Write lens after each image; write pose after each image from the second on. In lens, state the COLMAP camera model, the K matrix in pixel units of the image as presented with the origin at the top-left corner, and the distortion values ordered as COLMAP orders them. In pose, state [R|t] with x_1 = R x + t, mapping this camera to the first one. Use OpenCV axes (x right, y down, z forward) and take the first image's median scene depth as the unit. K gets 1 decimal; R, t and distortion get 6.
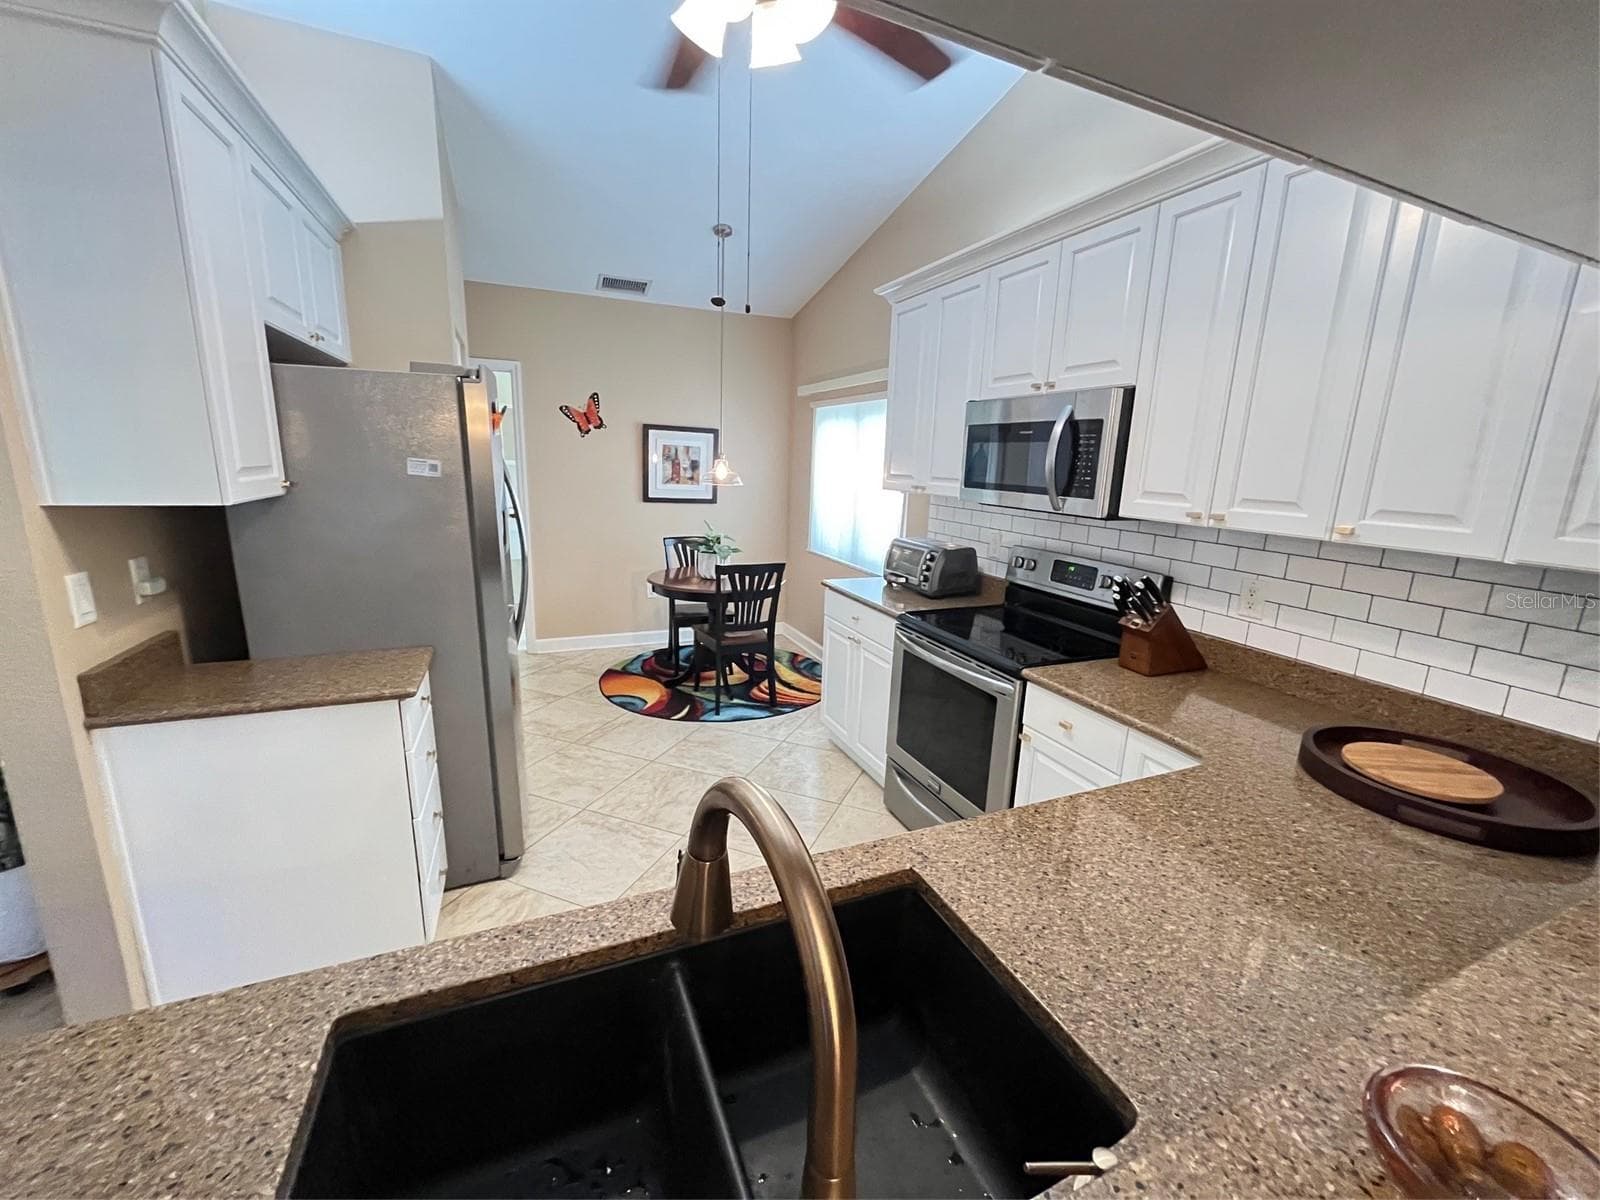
lens RADIAL K [[646.9, 0, 808.7], [0, 646.9, 599.8], [0, 0, 1]] dist [-0.002349, -0.000024]
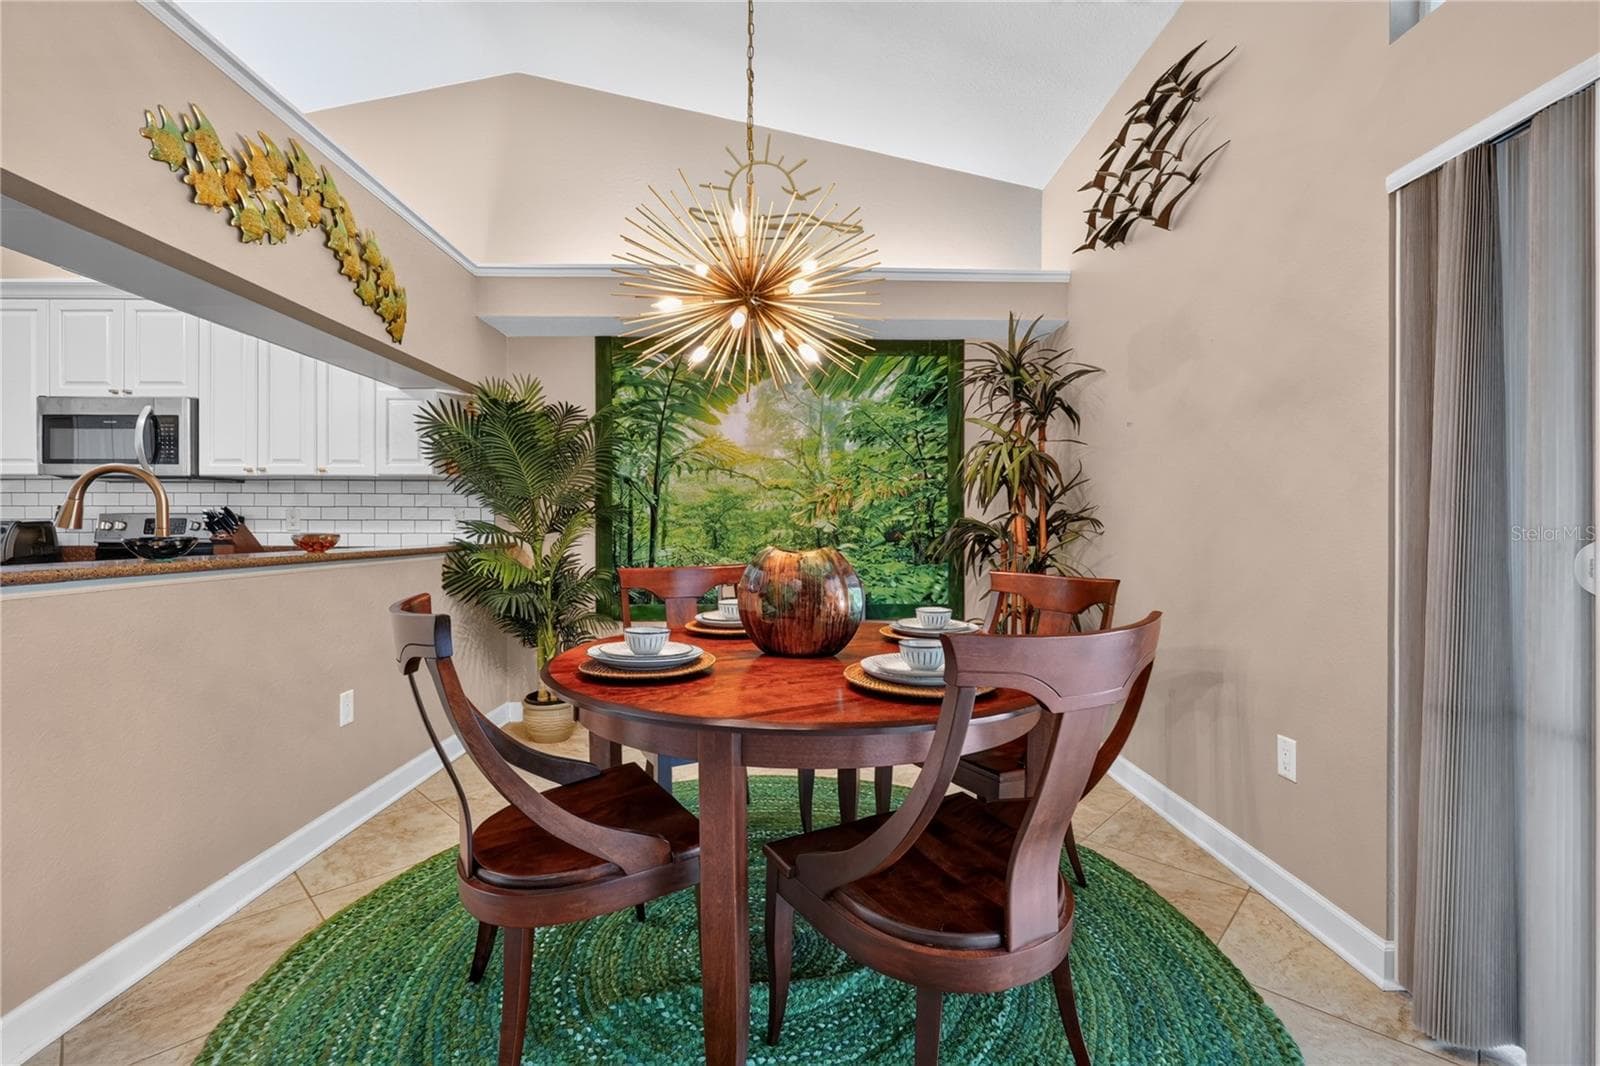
lens RADIAL K [[694.0, 0, 812.7], [0, 694.0, 523.5], [0, 0, 1]] dist [-0.006321, -0.000239]
pose [[0.359956, -0.033934, 0.932352, -0.383816], [0.207914, 0.977125, -0.044707, 0.253257], [-0.909507, 0.209942, 0.358778, -0.655089]]
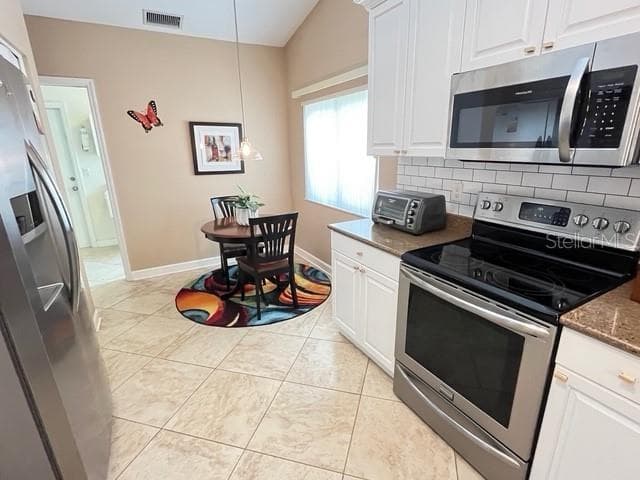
lens RADIAL K [[323.1, 0, 323.5], [0, 323.1, 241.0], [0, 0, 1]] dist [0.000947, -0.001513]
pose [[0.993129, -0.080450, 0.084988, -0.054780], [0.073955, 0.994285, 0.076992, -0.053445], [-0.090696, -0.070178, 0.993403, 0.335099]]
